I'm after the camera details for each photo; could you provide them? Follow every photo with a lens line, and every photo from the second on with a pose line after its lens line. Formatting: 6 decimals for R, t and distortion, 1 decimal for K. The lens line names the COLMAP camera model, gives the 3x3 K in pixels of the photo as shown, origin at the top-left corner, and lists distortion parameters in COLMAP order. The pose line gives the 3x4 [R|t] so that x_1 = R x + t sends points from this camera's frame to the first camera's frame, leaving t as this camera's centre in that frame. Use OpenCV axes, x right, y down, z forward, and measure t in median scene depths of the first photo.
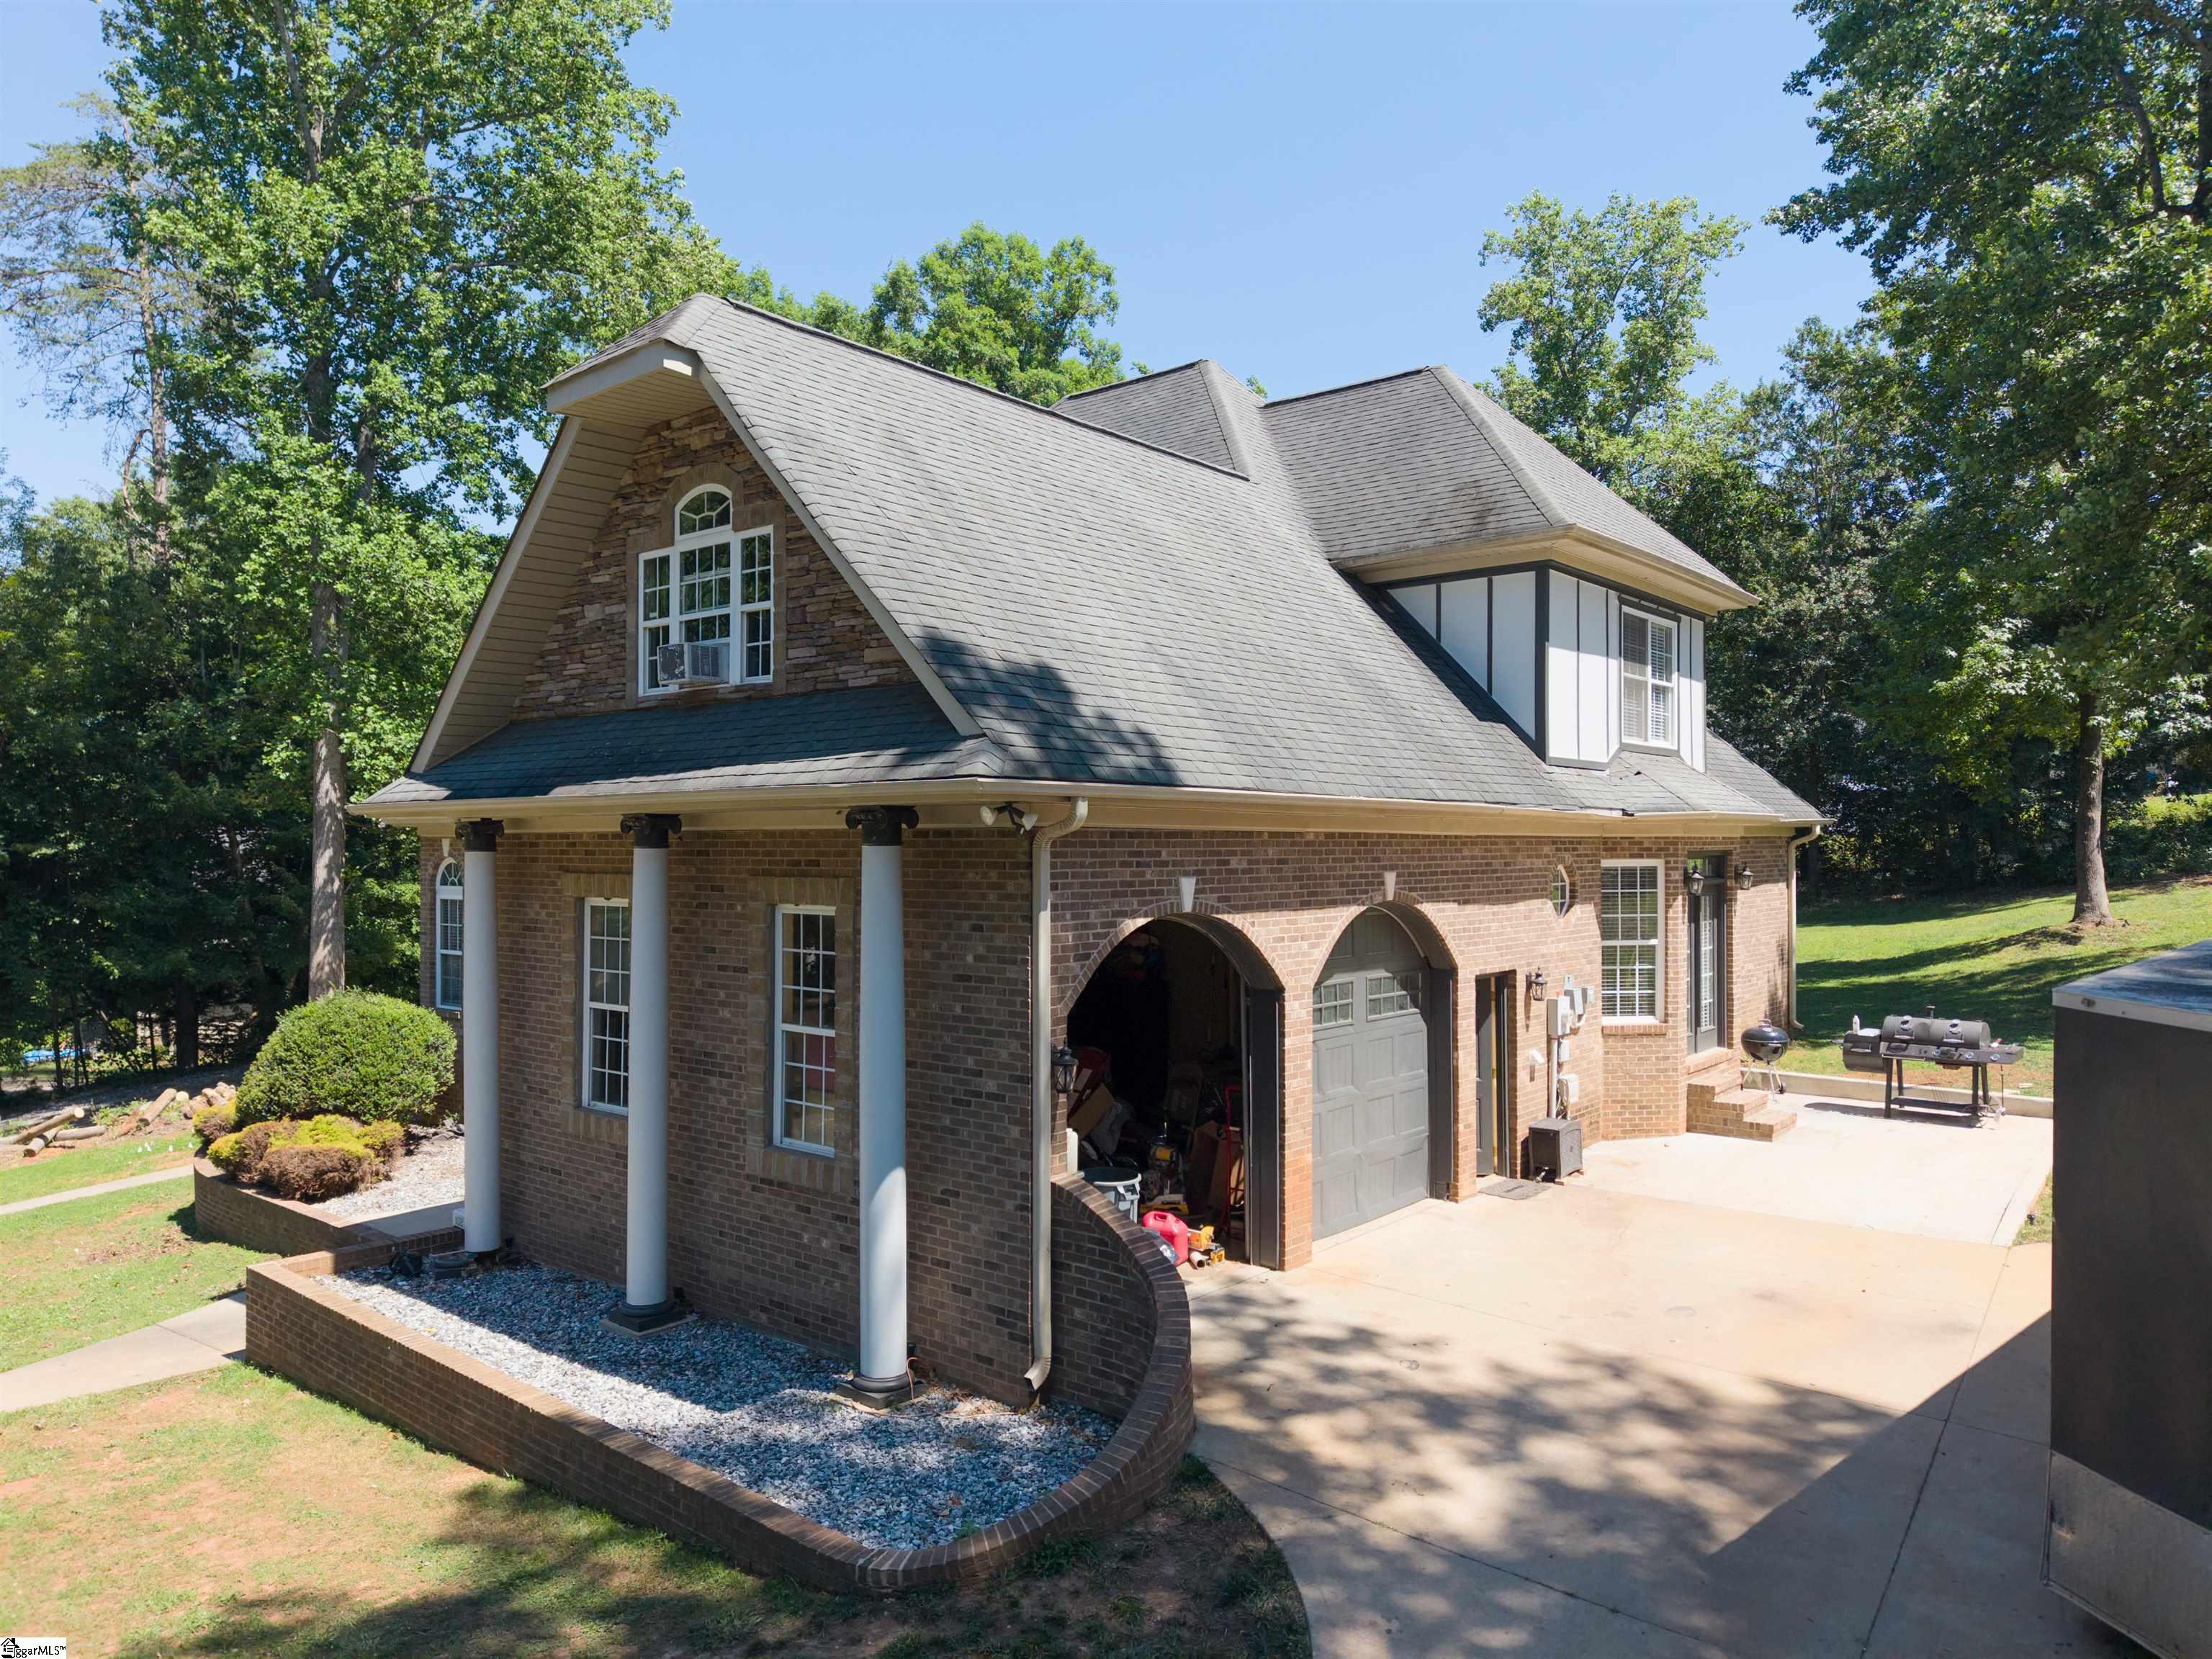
lens RADIAL K [[1497.6, 0, 1099.8], [0, 1497.6, 838.0], [0, 0, 1]] dist [0.047312, -0.059194]
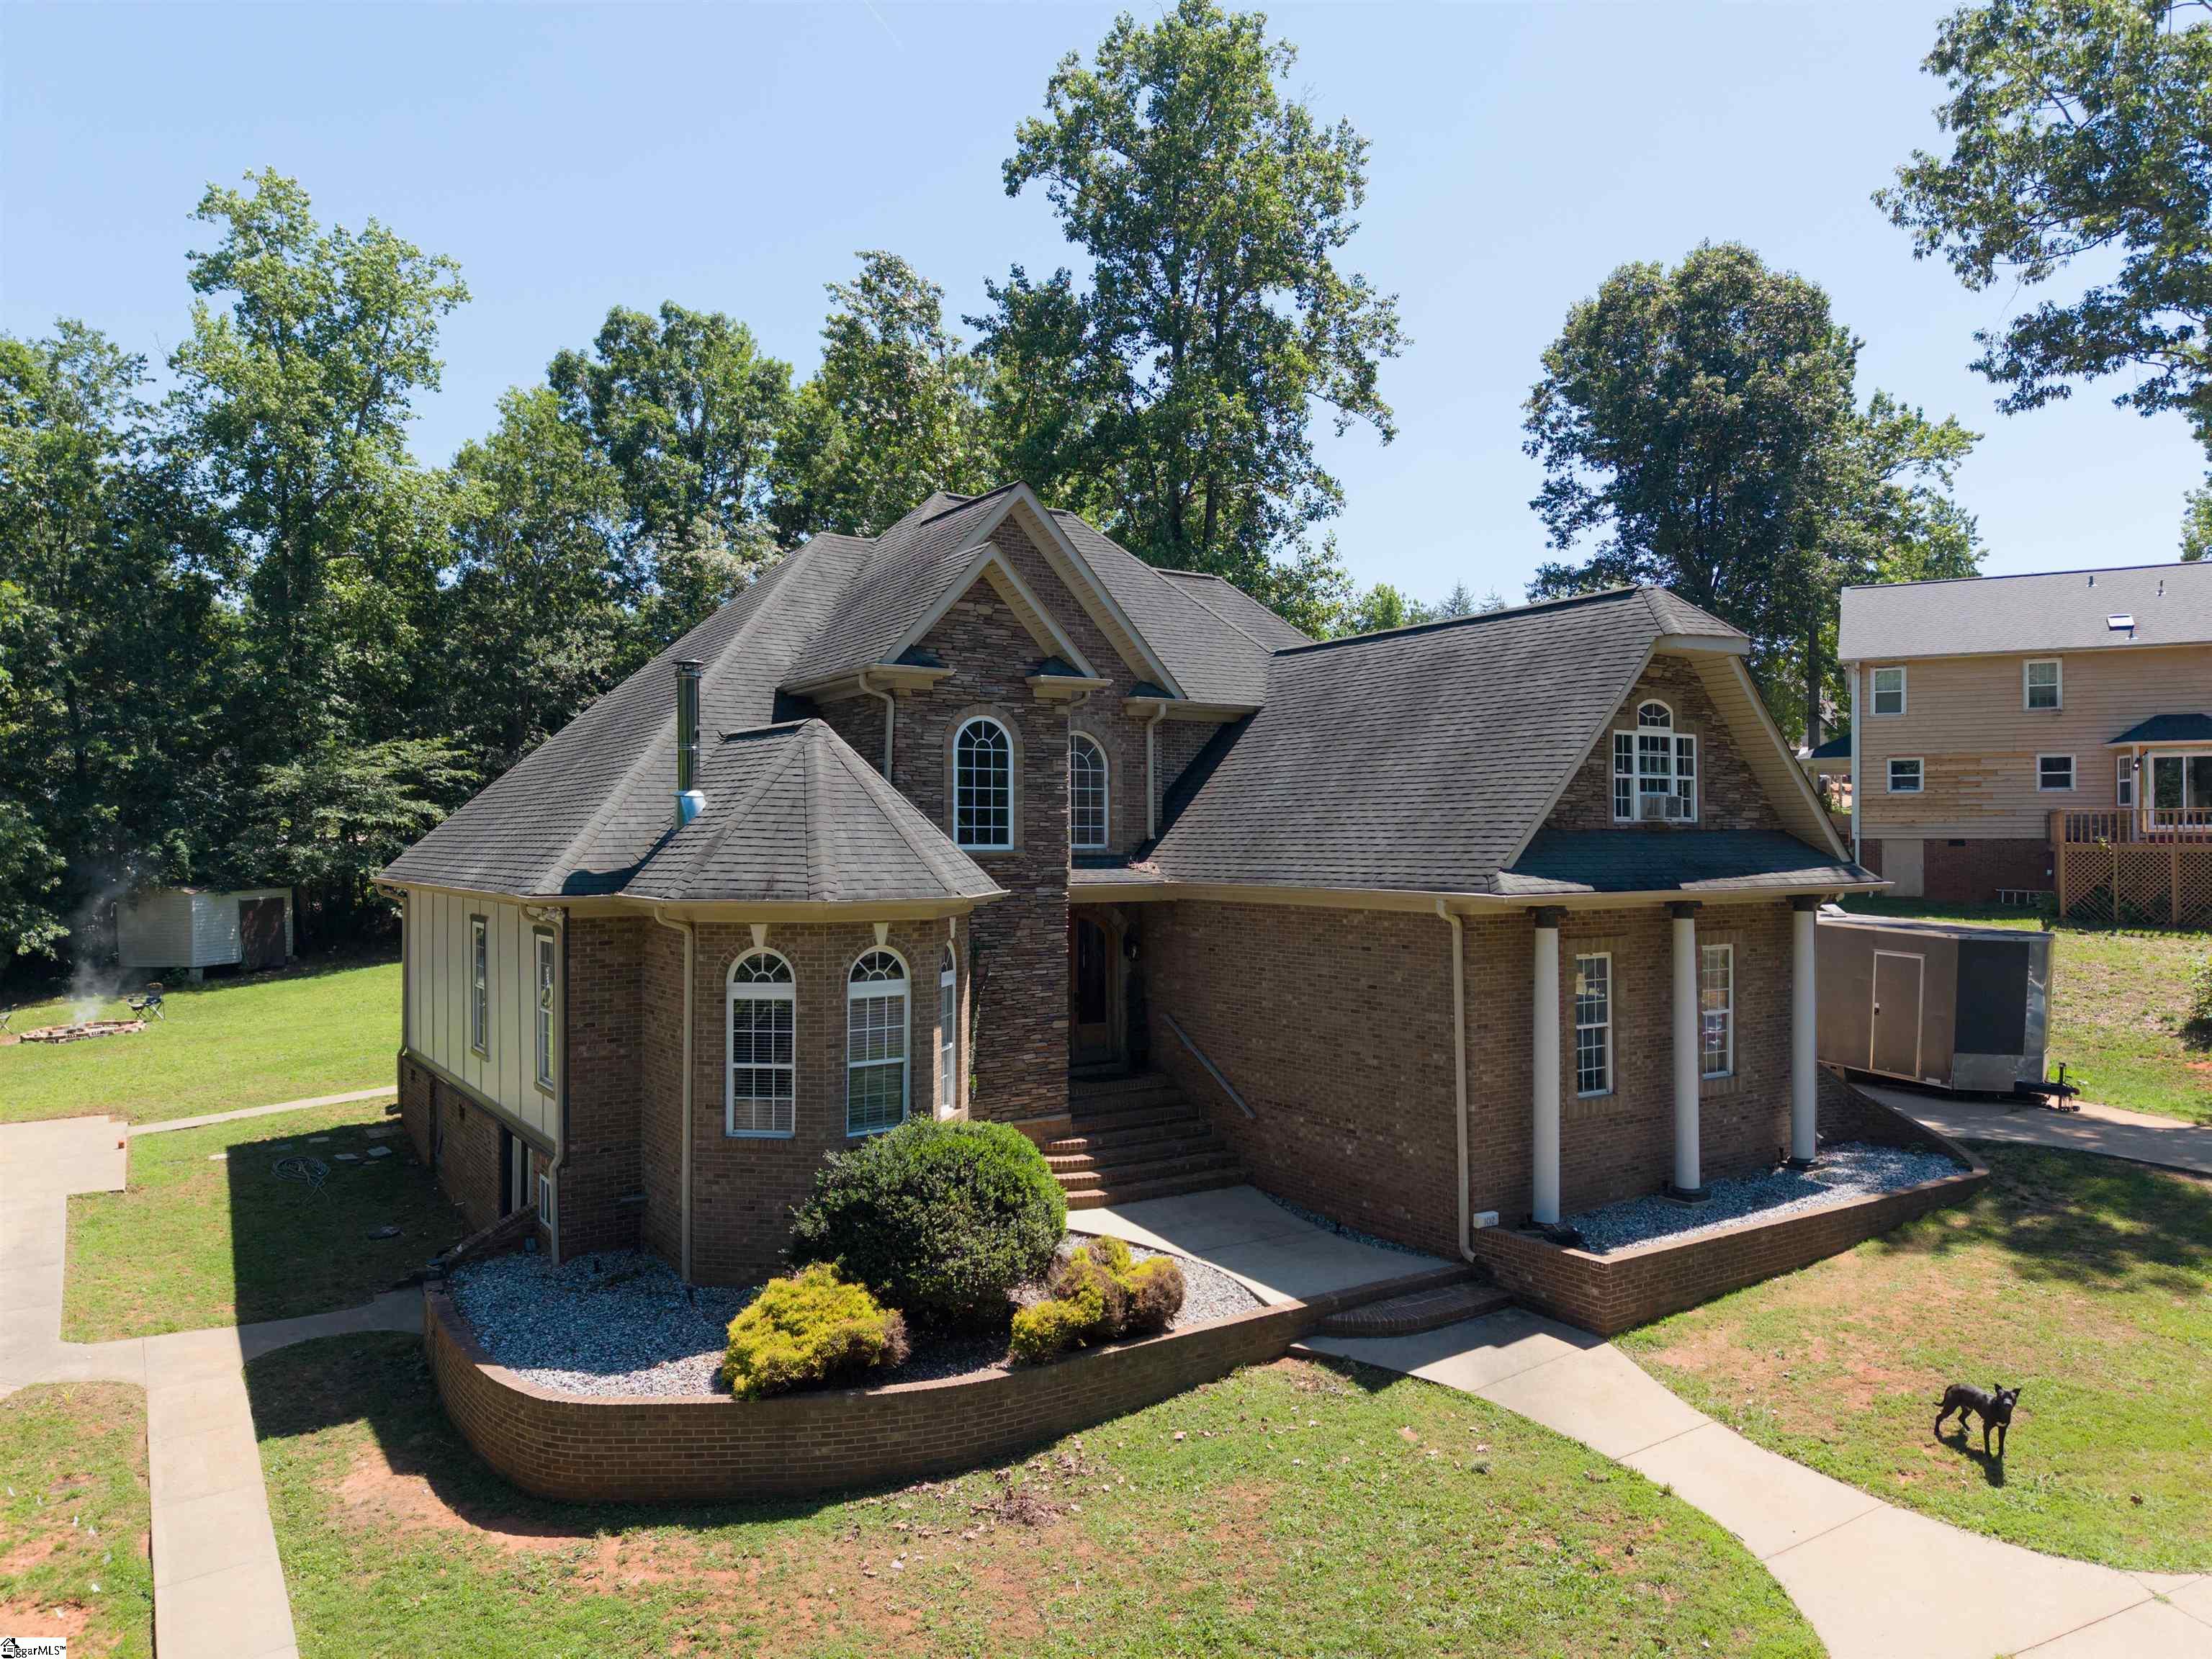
lens RADIAL K [[1474.3, 0, 1102.4], [0, 1474.3, 833.4], [0, 0, 1]] dist [0.028195, -0.024794]
pose [[0.287385, 0.001730, 0.957814, -1.607516], [-0.004060, 0.999992, -0.000588, -0.065787], [-0.957807, -0.003720, 0.287390, 0.891098]]
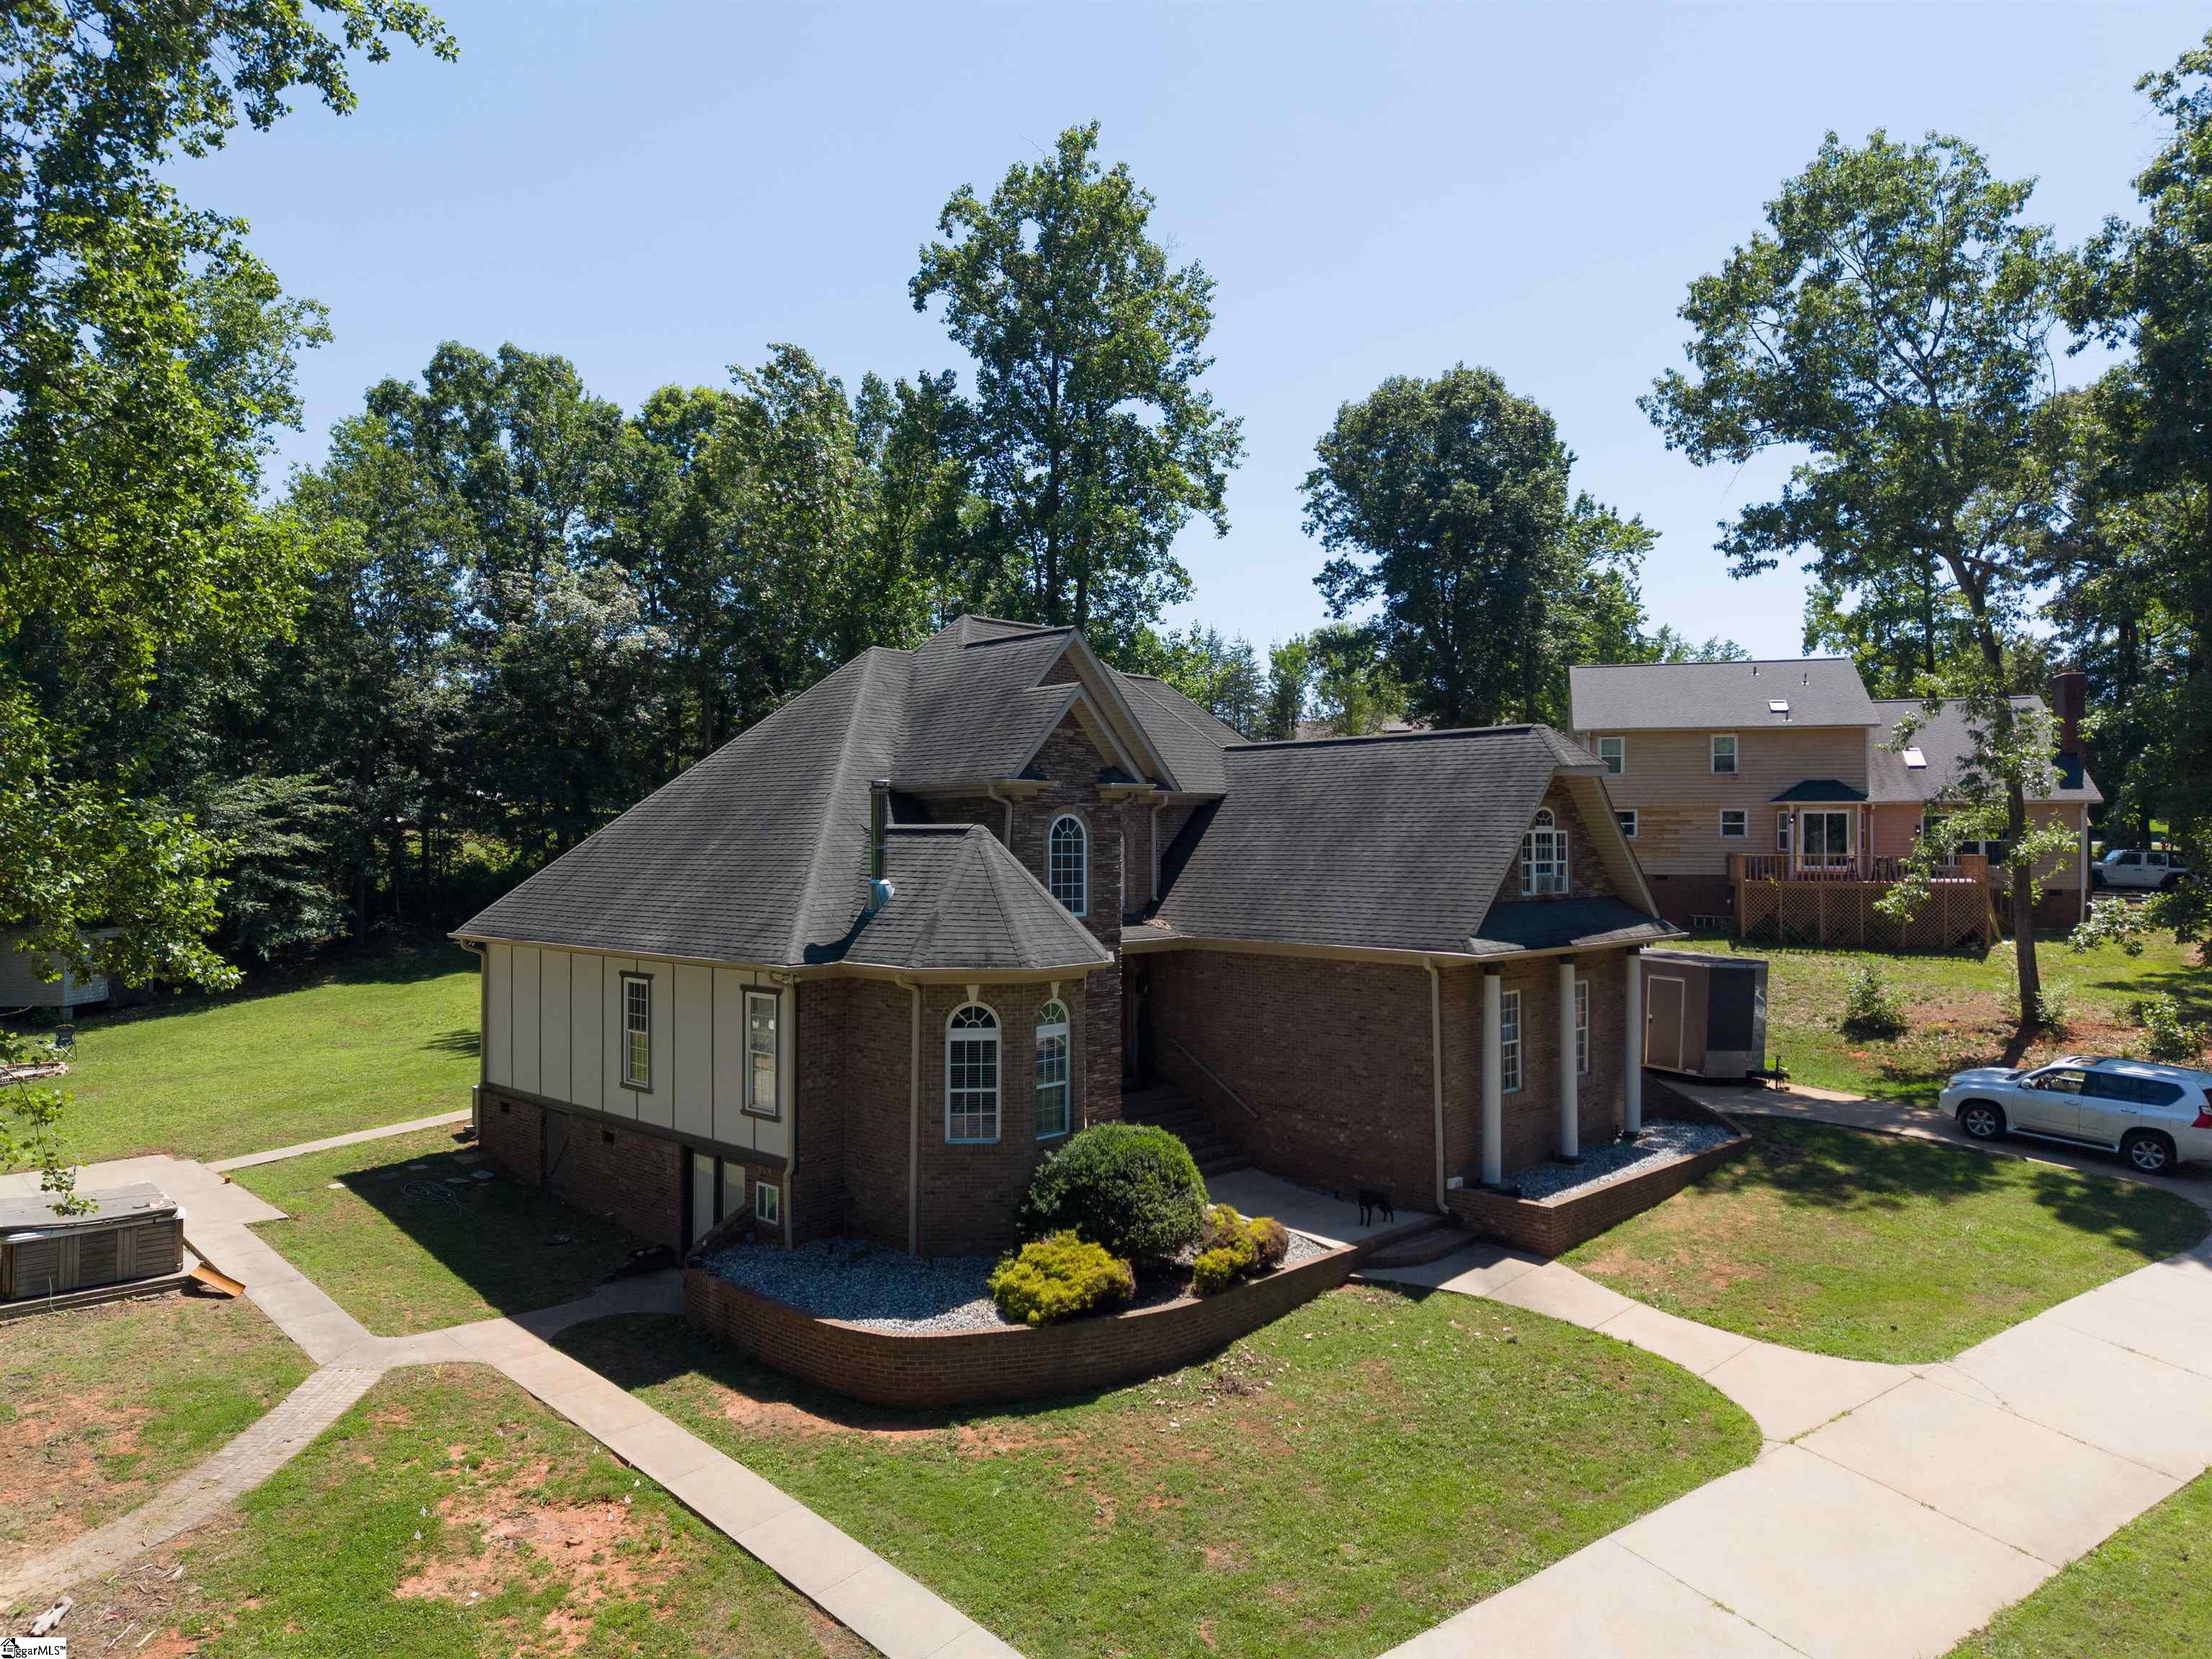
lens RADIAL K [[1471.9, 0, 1106.0], [0, 1471.9, 829.5], [0, 0, 1]] dist [0.049694, -0.057207]
pose [[0.079247, 0.005752, 0.996838, -2.080657], [-0.007184, 0.999961, -0.005199, -0.145679], [-0.996829, -0.006749, 0.079285, 1.196114]]
